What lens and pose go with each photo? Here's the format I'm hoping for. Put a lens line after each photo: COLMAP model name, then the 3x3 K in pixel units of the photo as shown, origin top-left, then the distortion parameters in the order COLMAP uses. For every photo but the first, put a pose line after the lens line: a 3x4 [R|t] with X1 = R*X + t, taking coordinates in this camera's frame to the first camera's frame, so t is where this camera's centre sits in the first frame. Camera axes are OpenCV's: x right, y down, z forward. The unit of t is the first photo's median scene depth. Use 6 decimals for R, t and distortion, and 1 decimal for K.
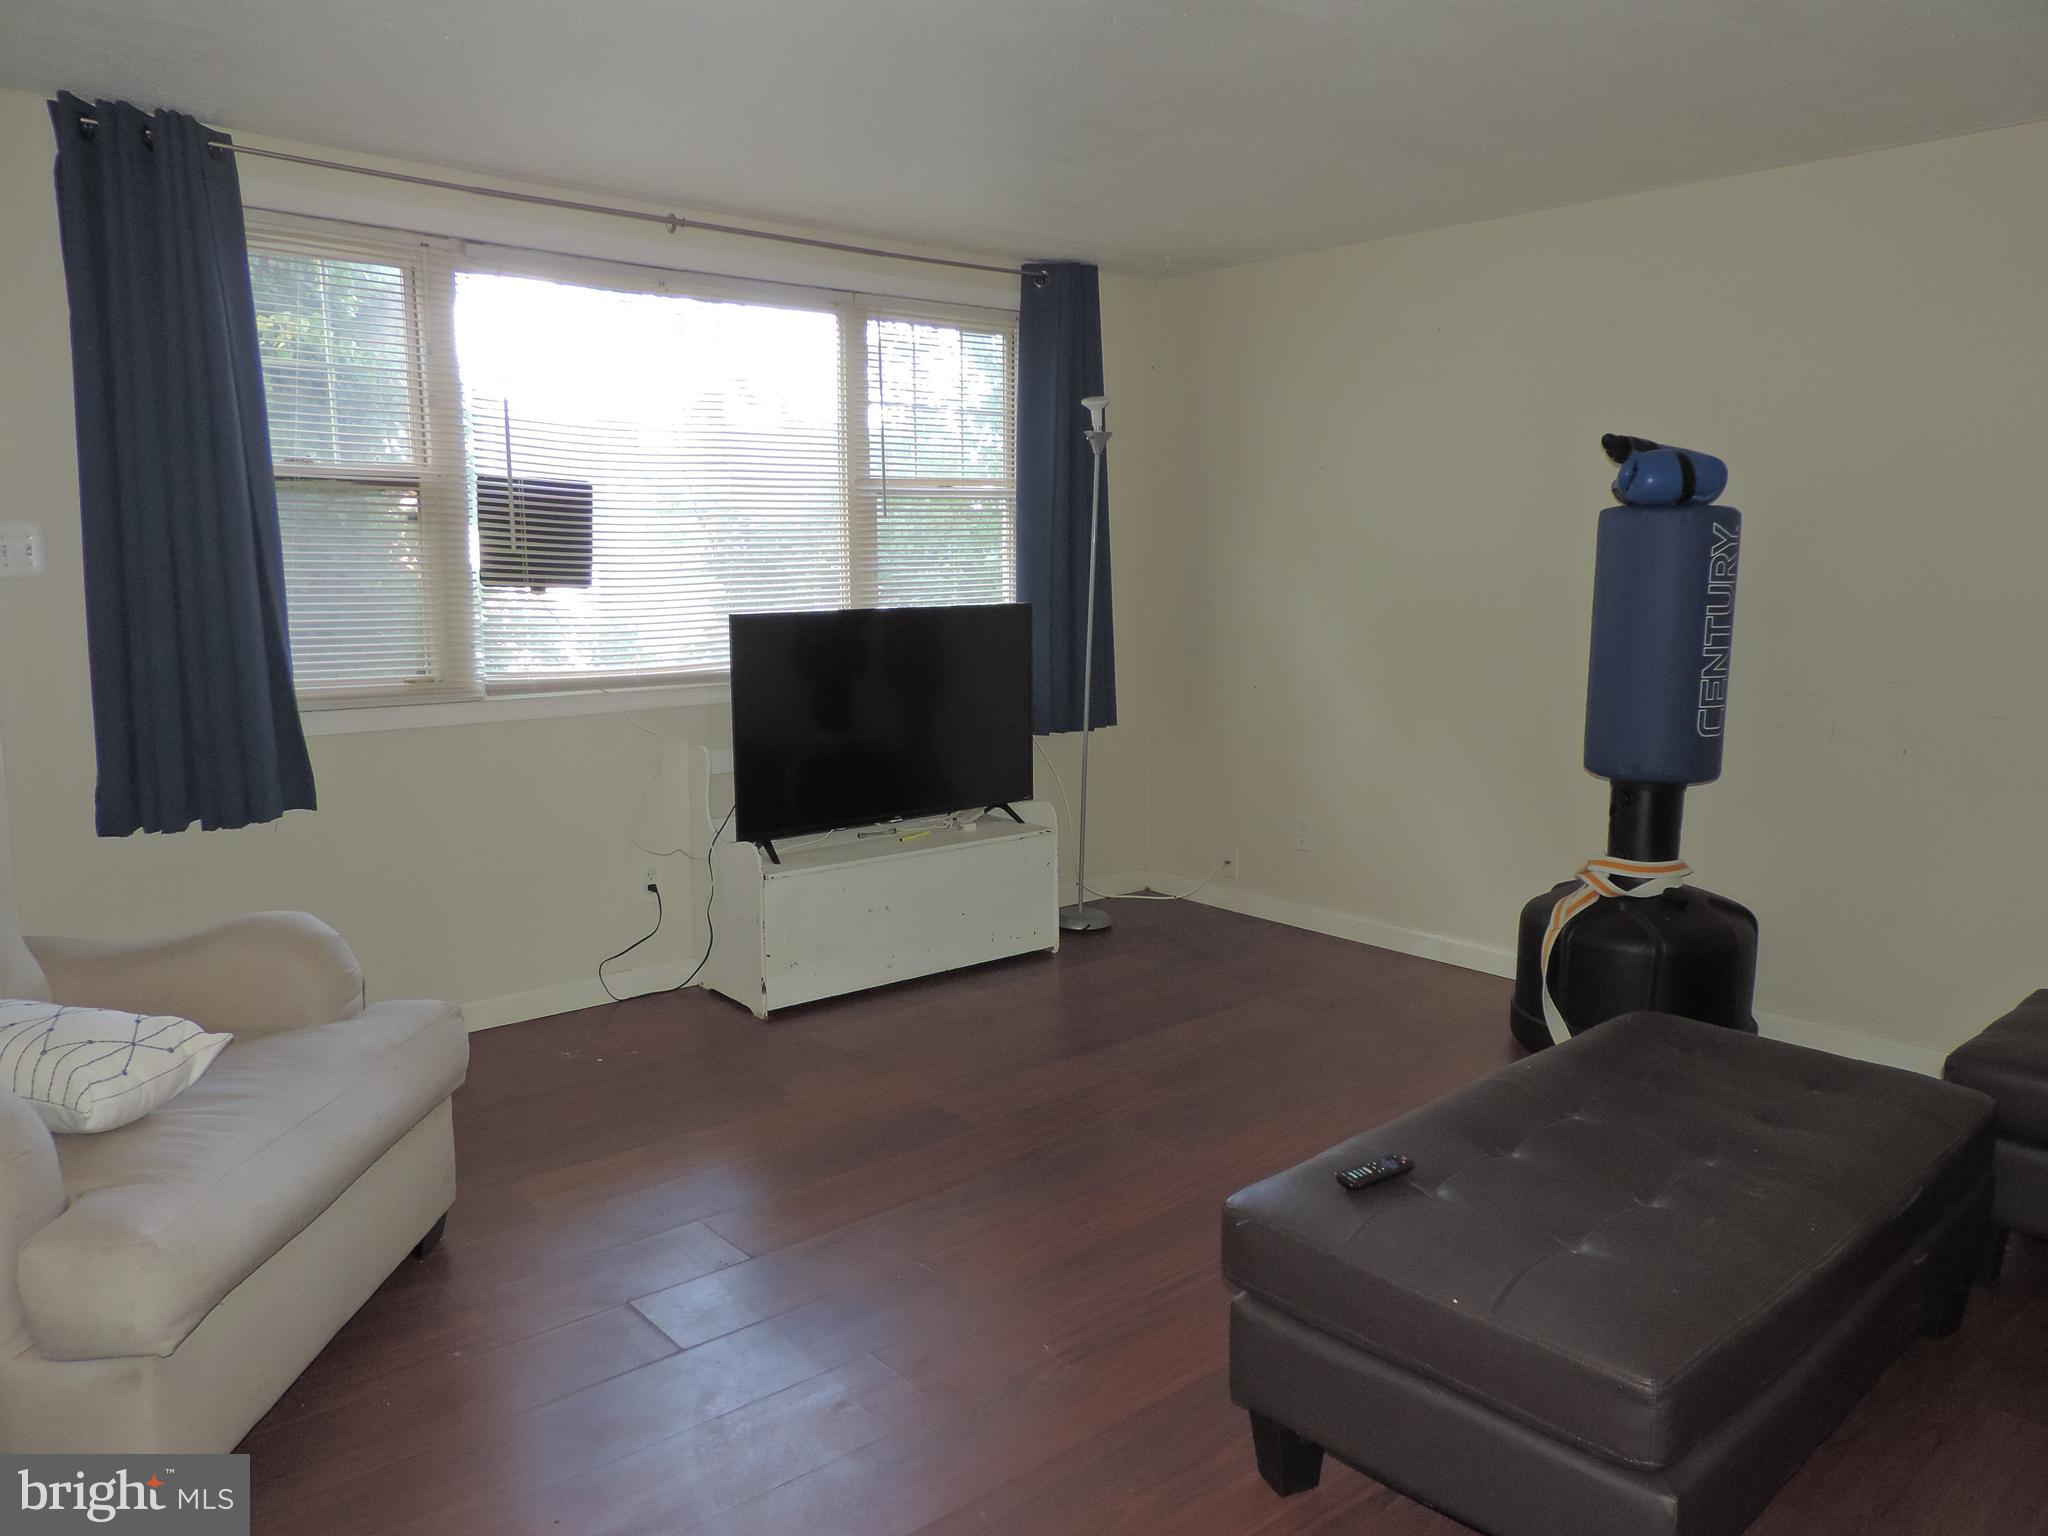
lens RADIAL K [[1476.1, 0, 1025.8], [0, 1476.1, 773.4], [0, 0, 1]] dist [-0.011461, -0.001356]
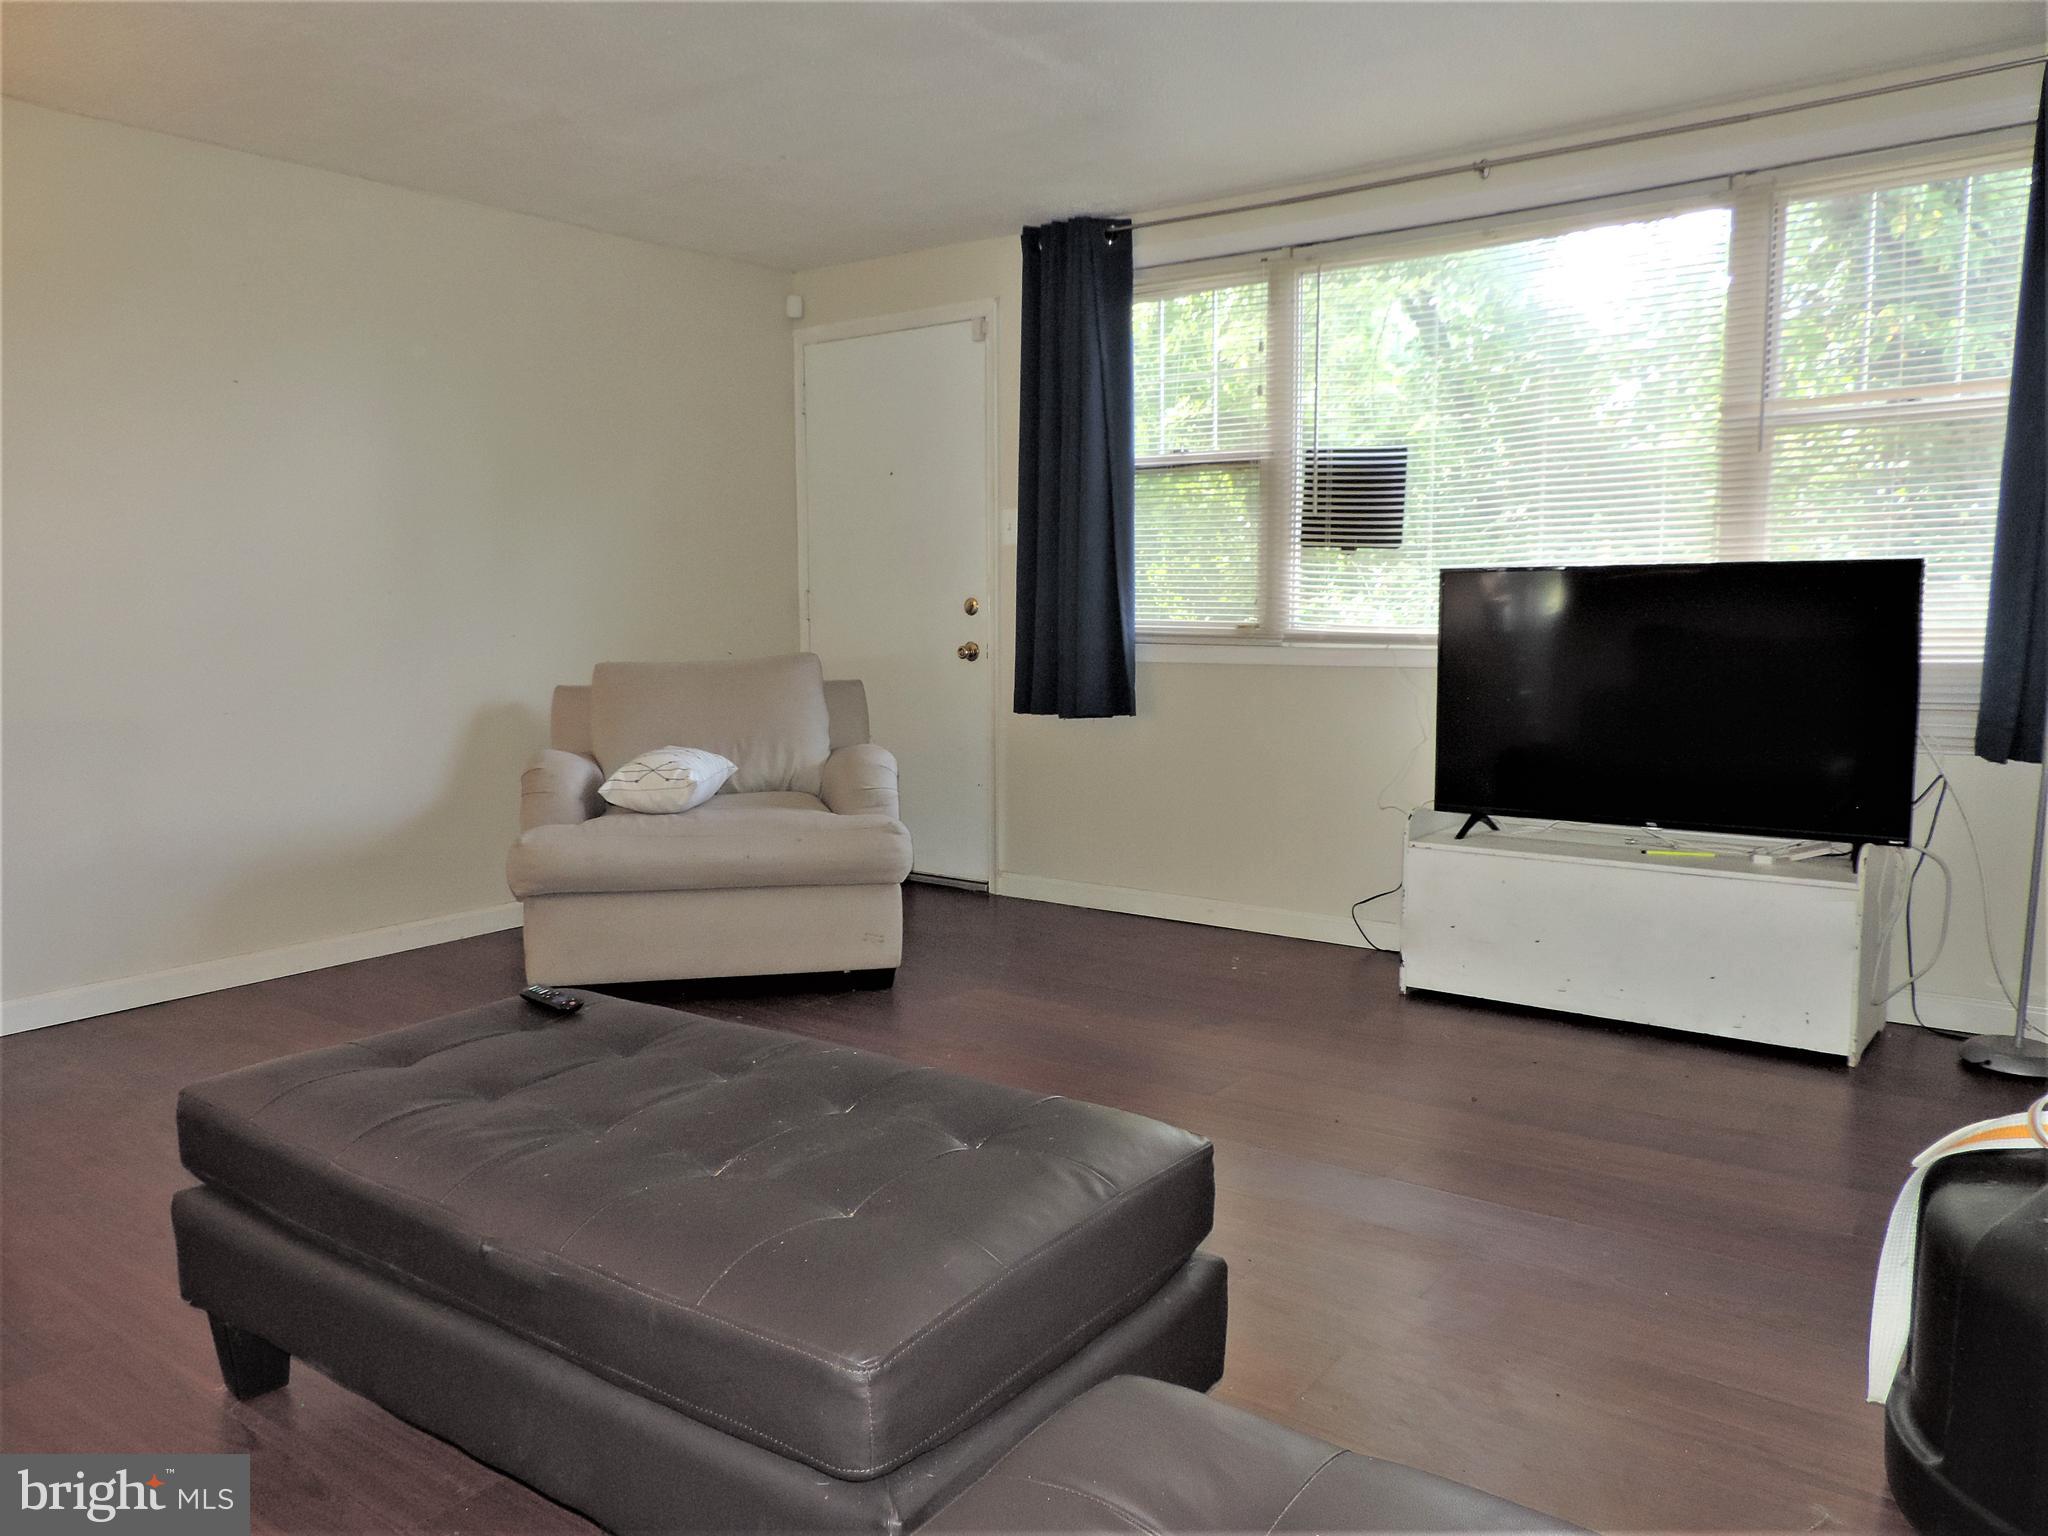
lens RADIAL K [[1476.1, 0, 1019.2], [0, 1476.1, 771.6], [0, 0, 1]] dist [-0.011461, -0.001356]
pose [[0.222304, 0.117391, -0.967884, 0.701889], [-0.130729, 0.987350, 0.089726, -0.029316], [0.966173, 0.106584, 0.234838, 0.537659]]
